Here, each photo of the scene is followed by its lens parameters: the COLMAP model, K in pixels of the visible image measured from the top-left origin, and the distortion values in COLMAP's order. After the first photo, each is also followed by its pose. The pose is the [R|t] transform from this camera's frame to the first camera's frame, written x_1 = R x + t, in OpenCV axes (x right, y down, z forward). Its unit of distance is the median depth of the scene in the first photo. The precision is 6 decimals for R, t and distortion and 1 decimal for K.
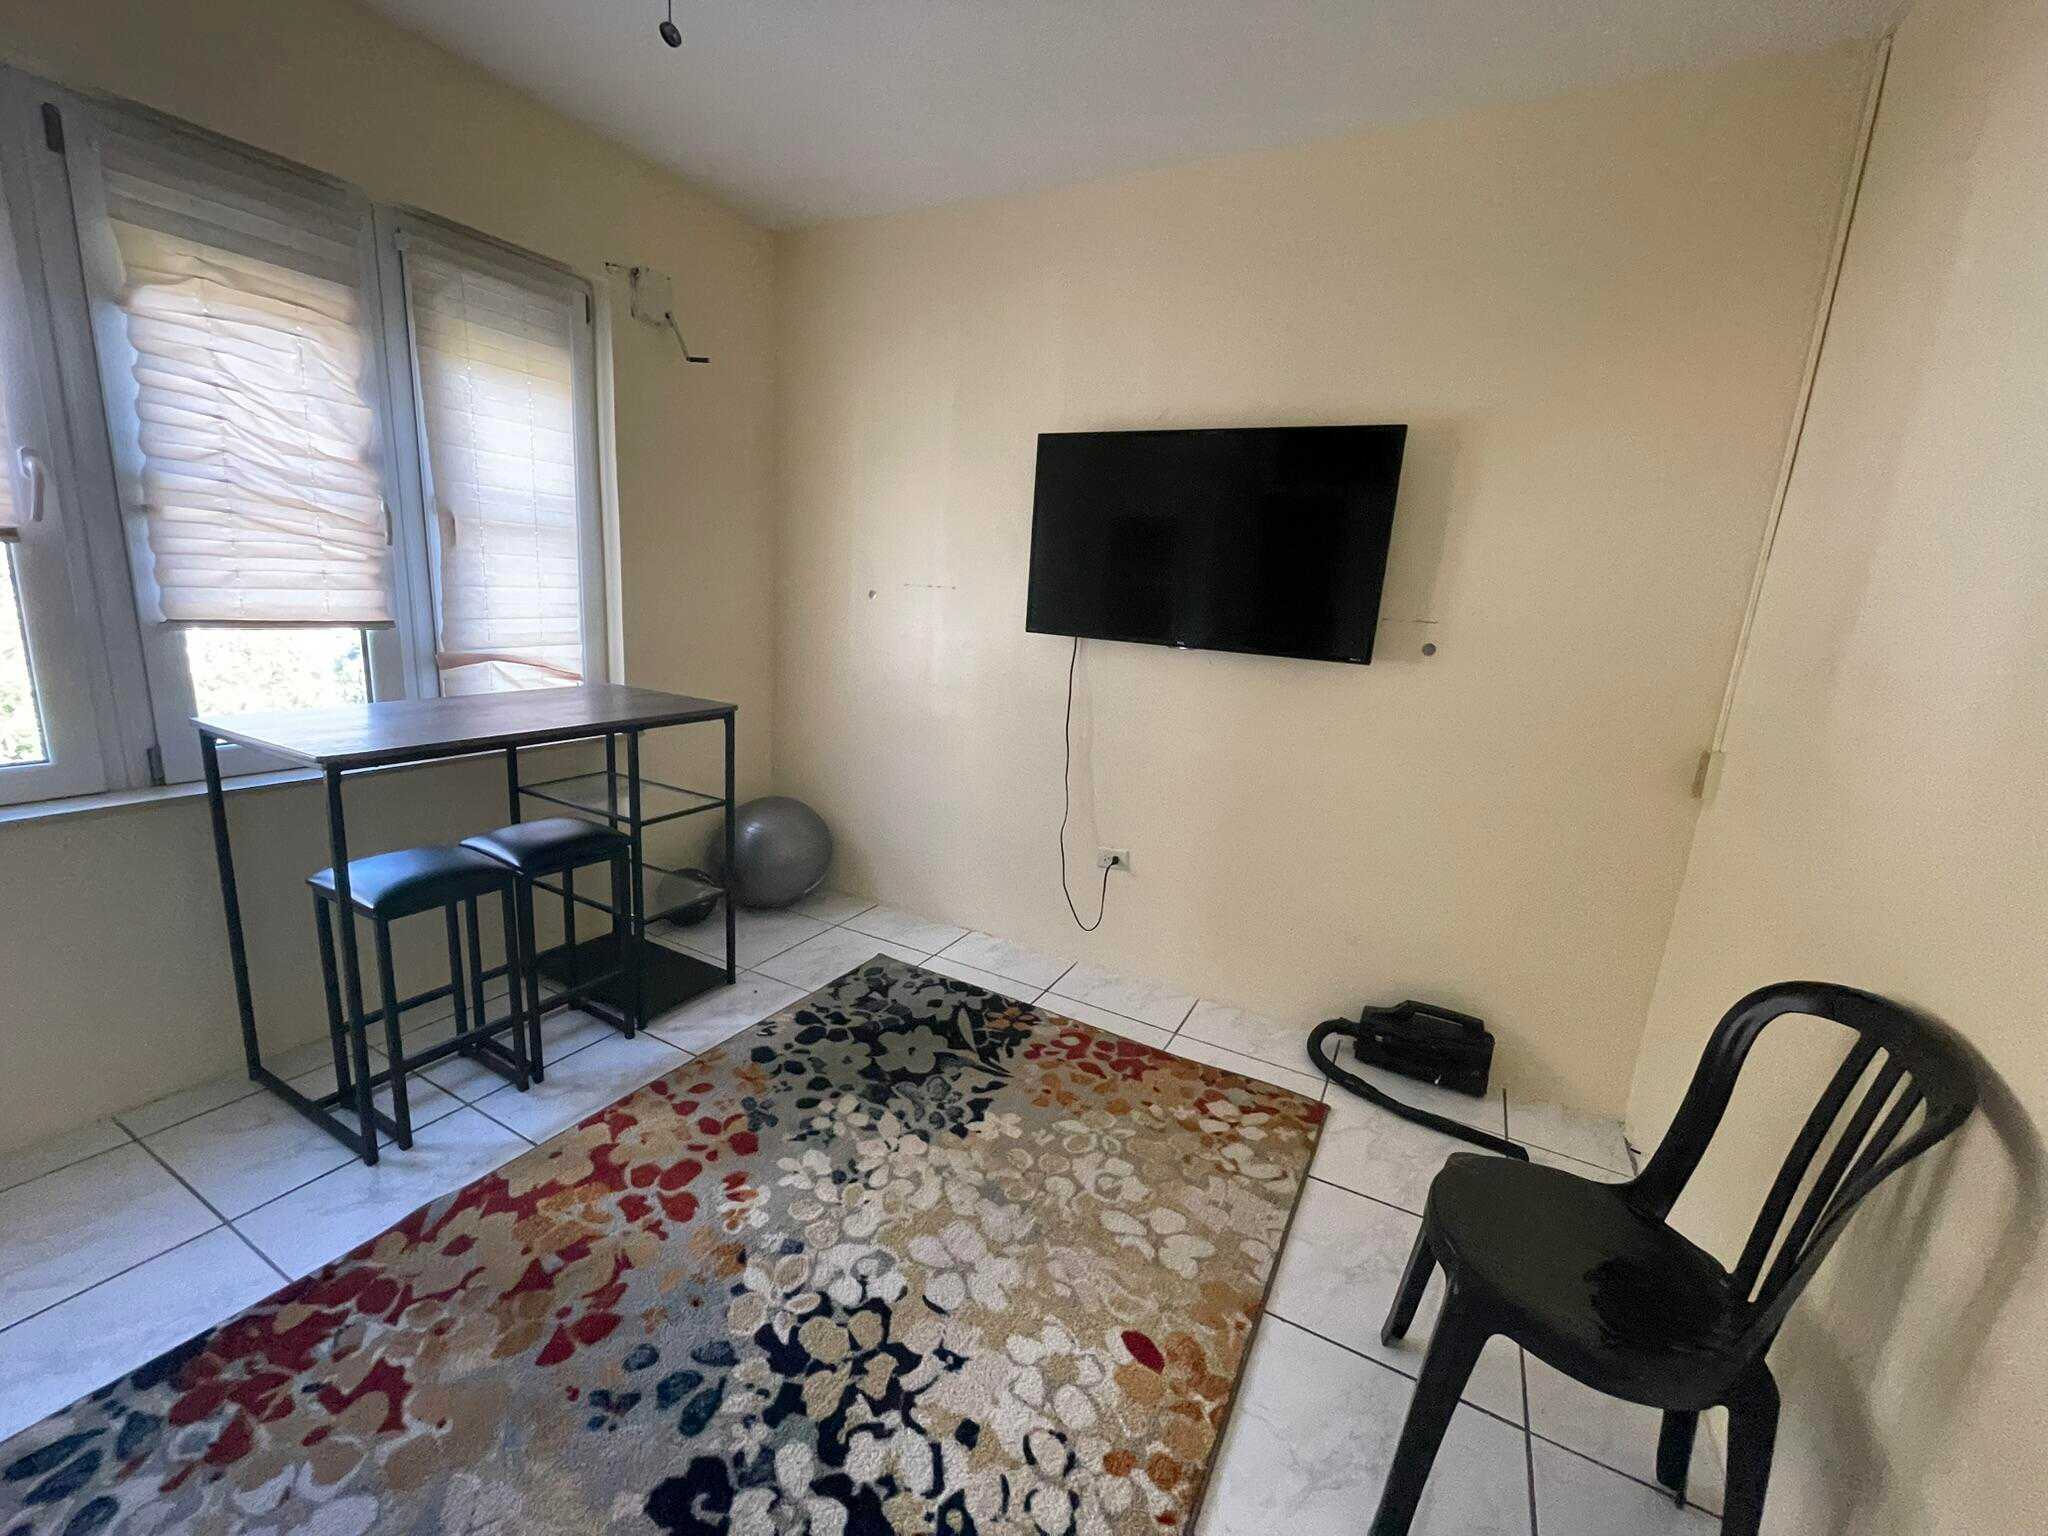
lens RADIAL K [[830.7, 0, 1012.9], [0, 830.7, 774.5], [0, 0, 1]] dist [-0.002127, 0.000700]
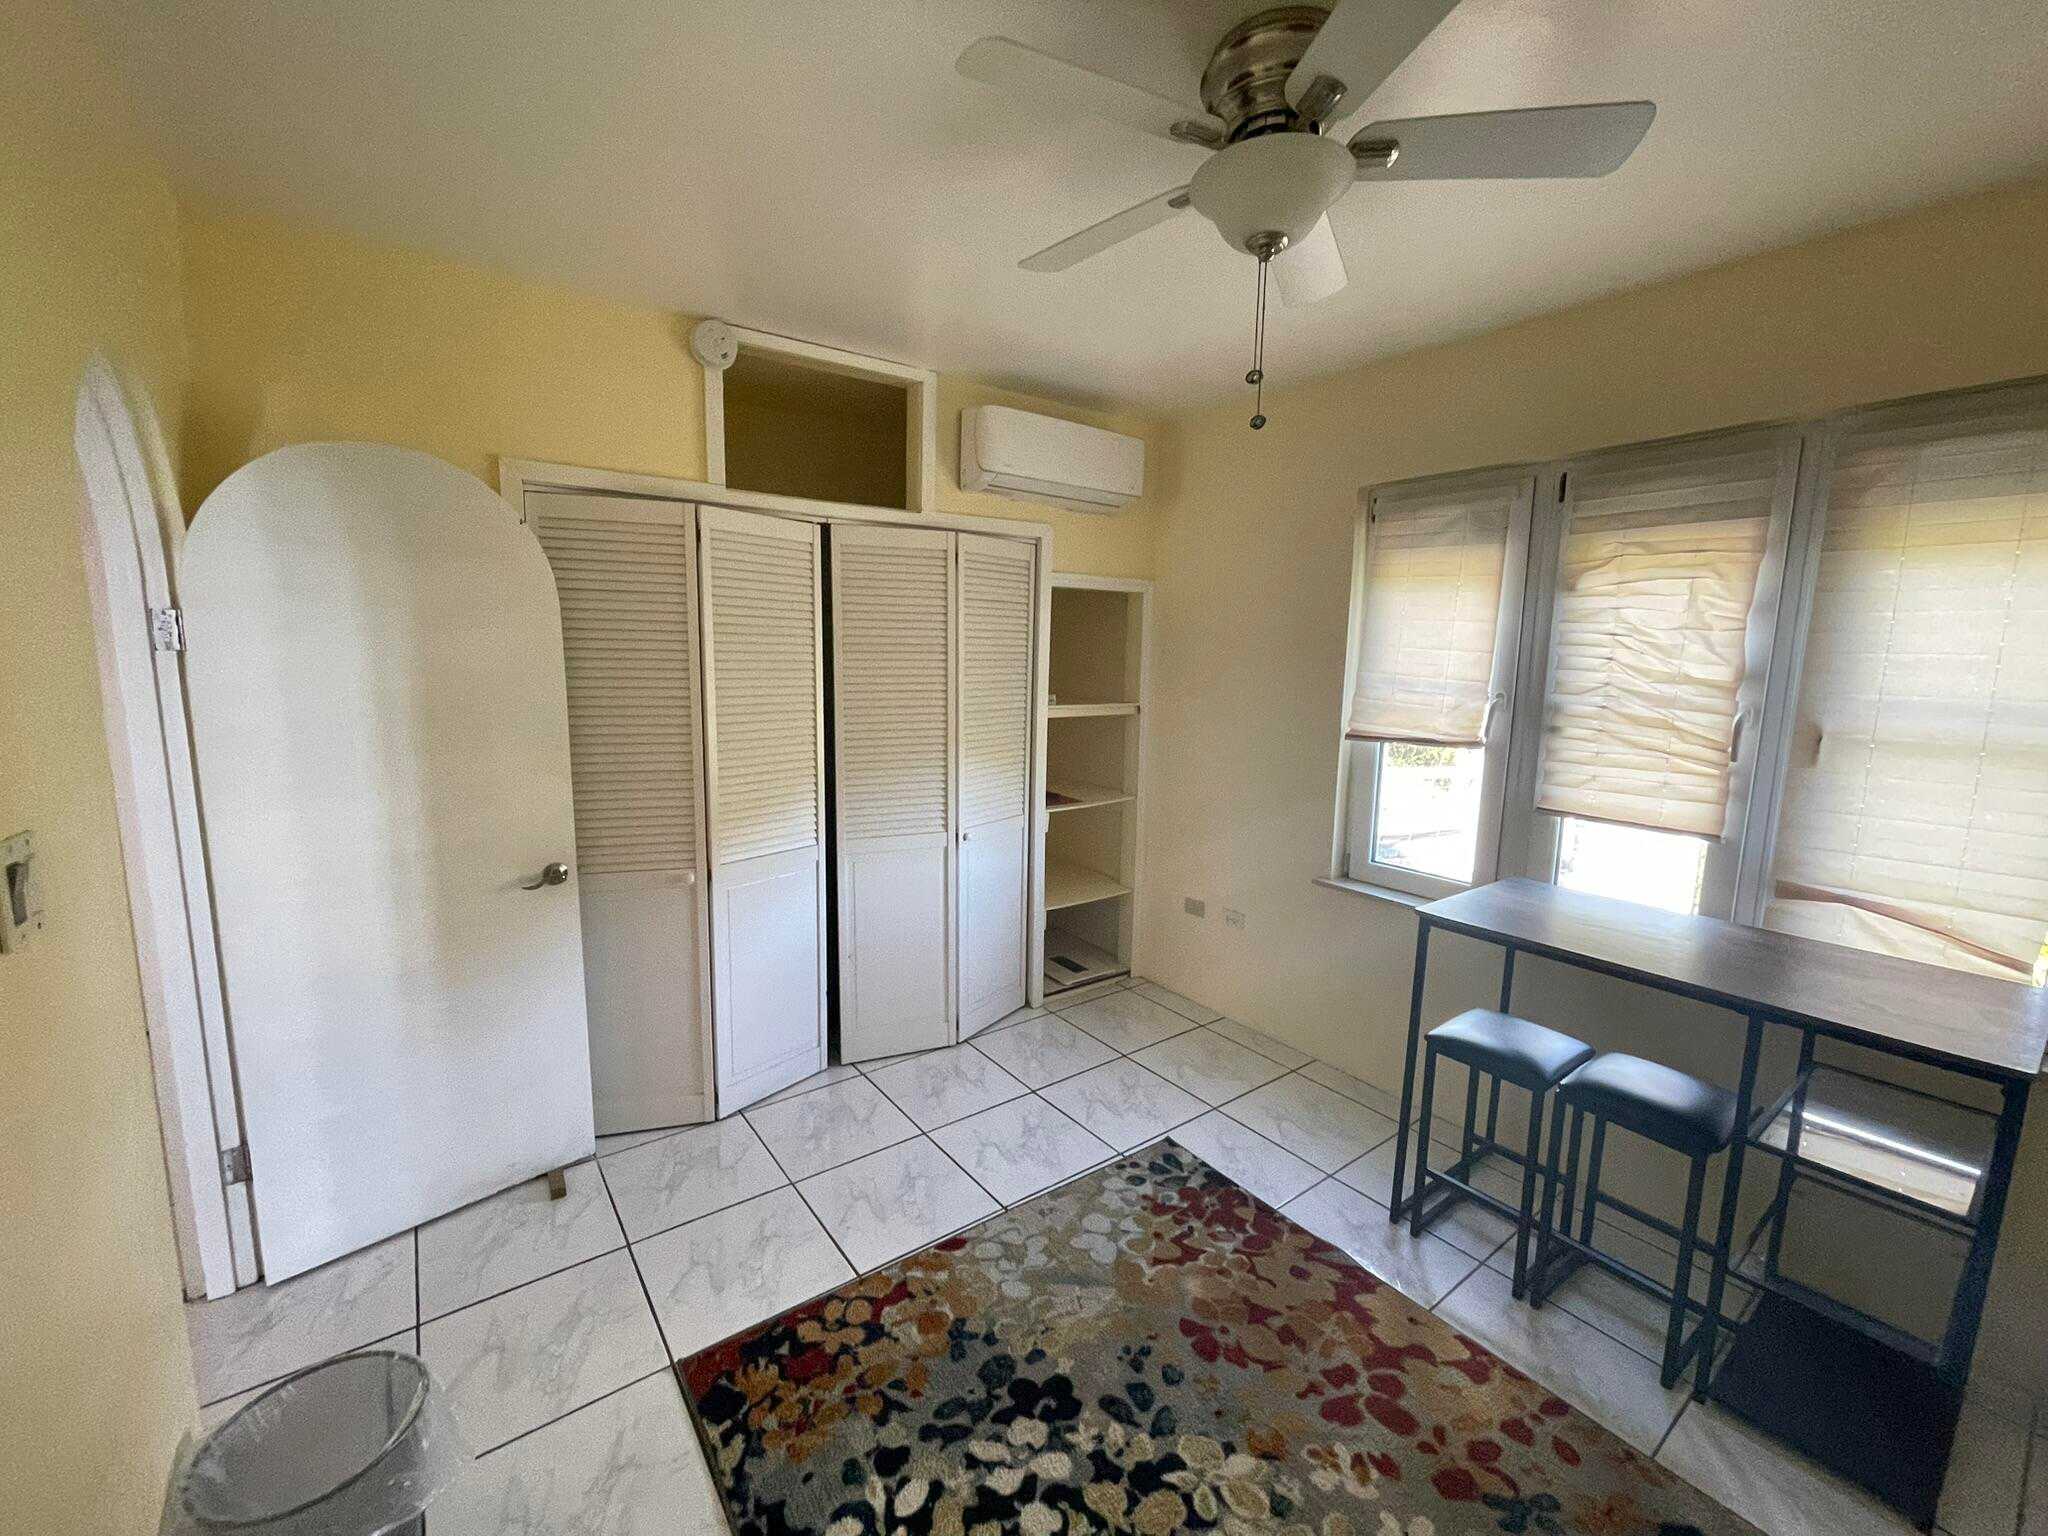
lens RADIAL K [[830.7, 0, 1015.5], [0, 830.7, 774.9], [0, 0, 1]] dist [-0.002127, 0.000700]
pose [[-0.428986, 0.062561, -0.901142, 0.700401], [-0.242169, 0.953115, 0.181454, -0.334210], [0.870244, 0.296070, -0.393723, 0.932945]]
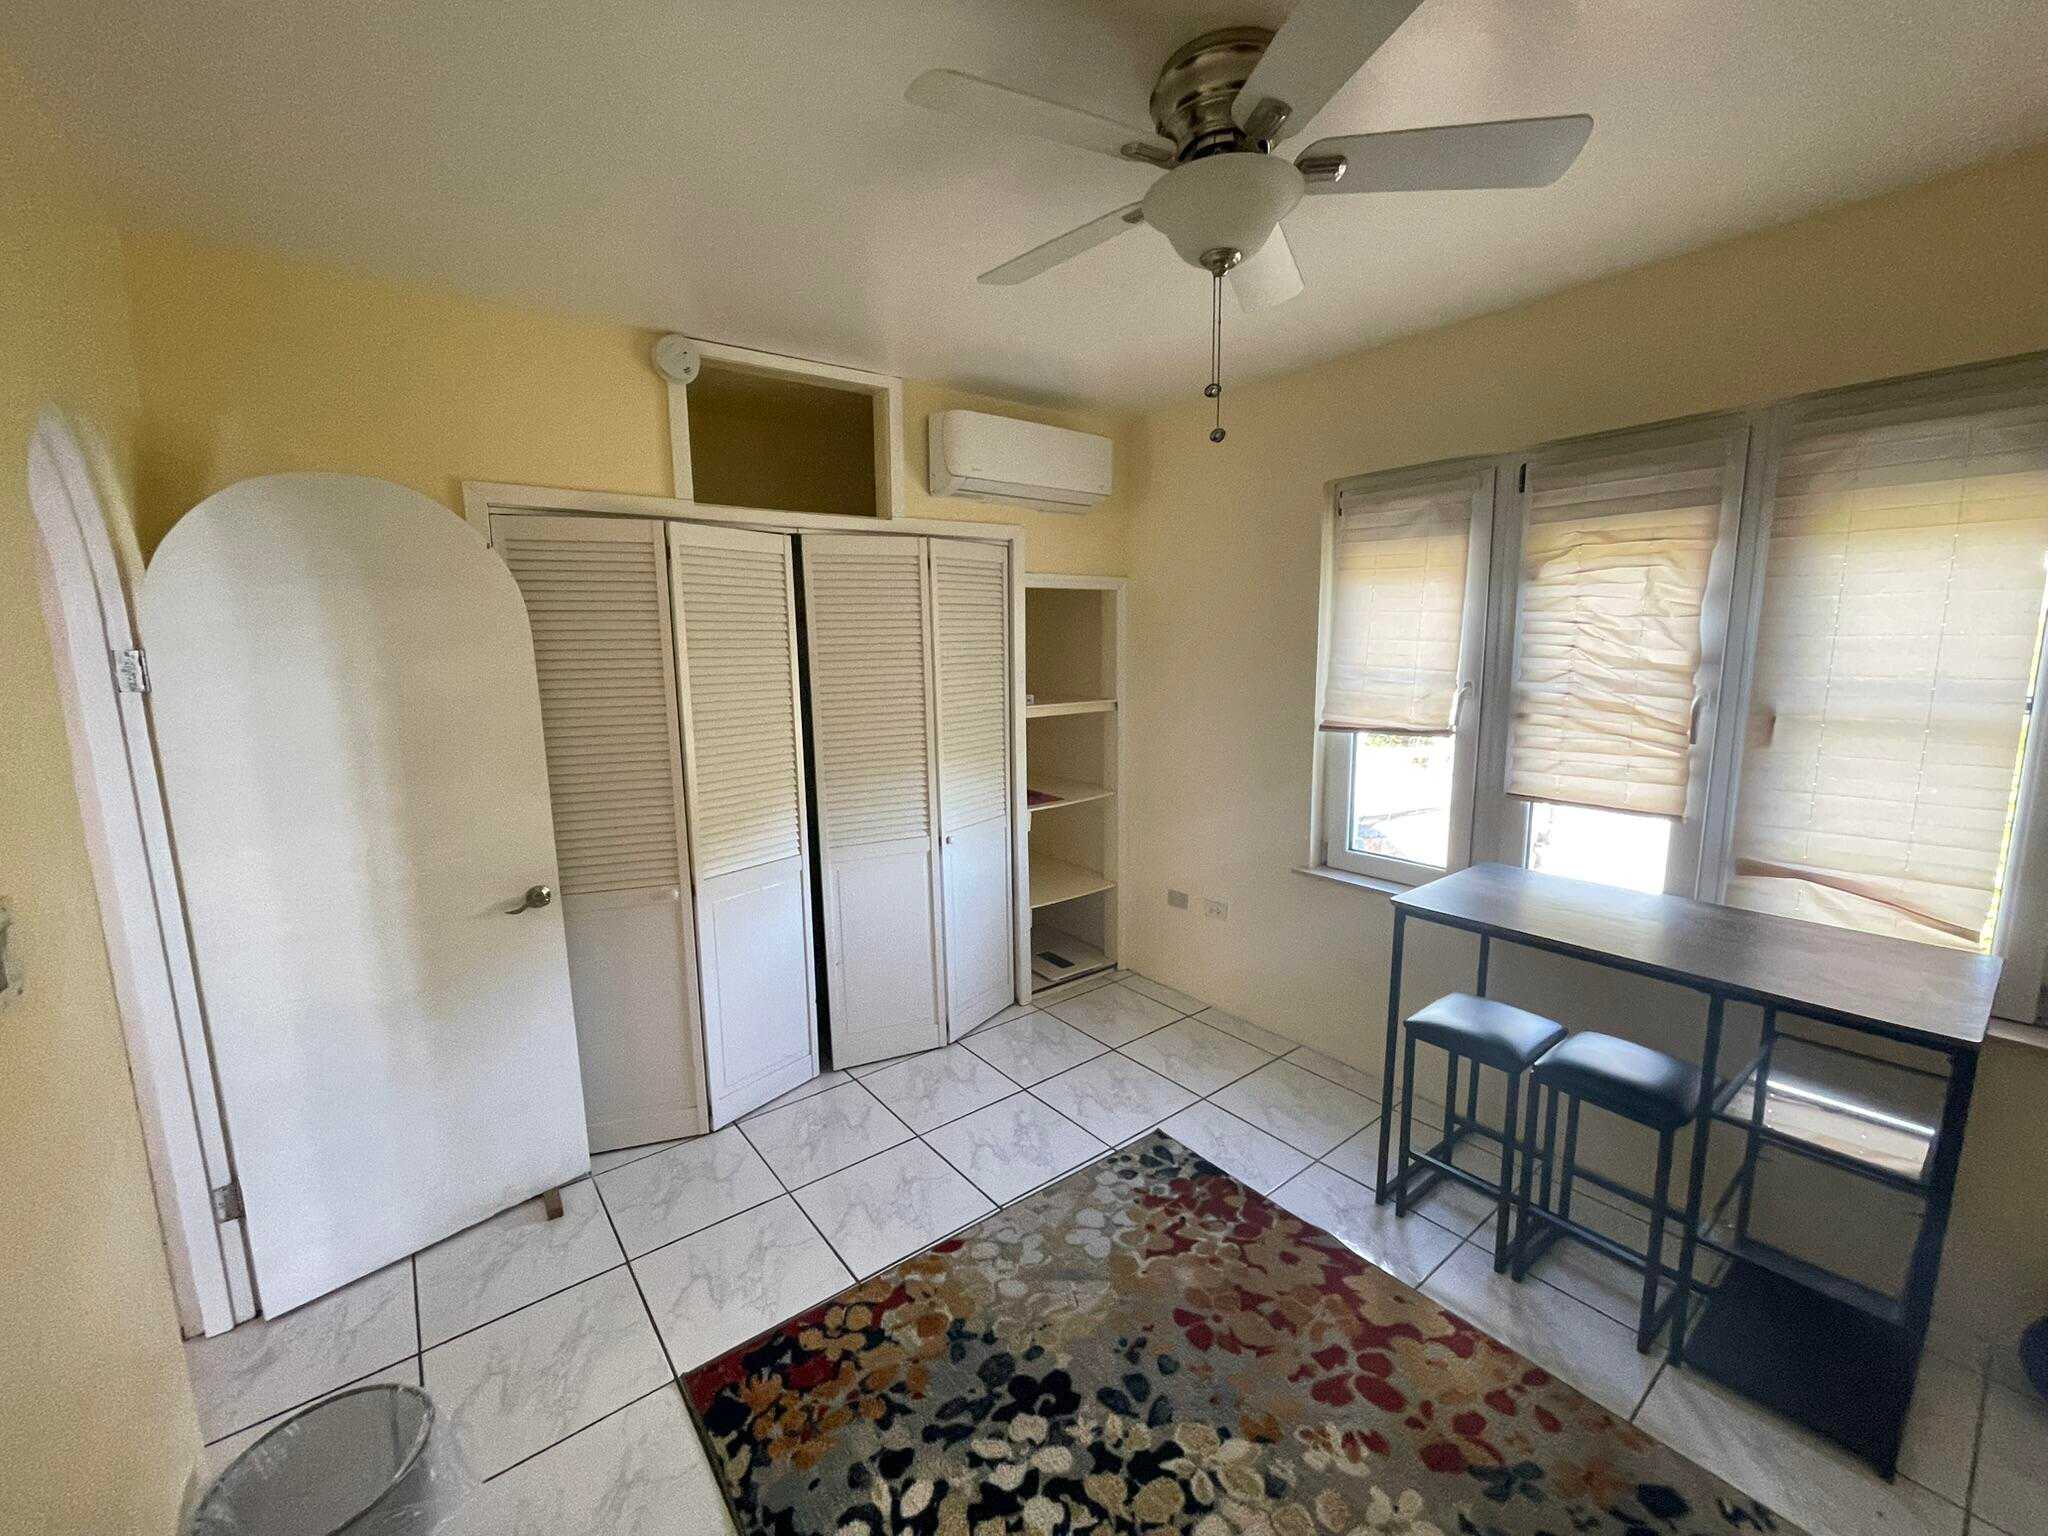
lens RADIAL K [[830.7, 0, 1015.6], [0, 830.7, 776.3], [0, 0, 1]] dist [-0.002127, 0.000700]
pose [[-0.408231, 0.089611, -0.908470, 0.707460], [-0.211138, 0.958918, 0.189464, -0.365652], [0.888126, 0.269157, -0.372540, 0.937827]]
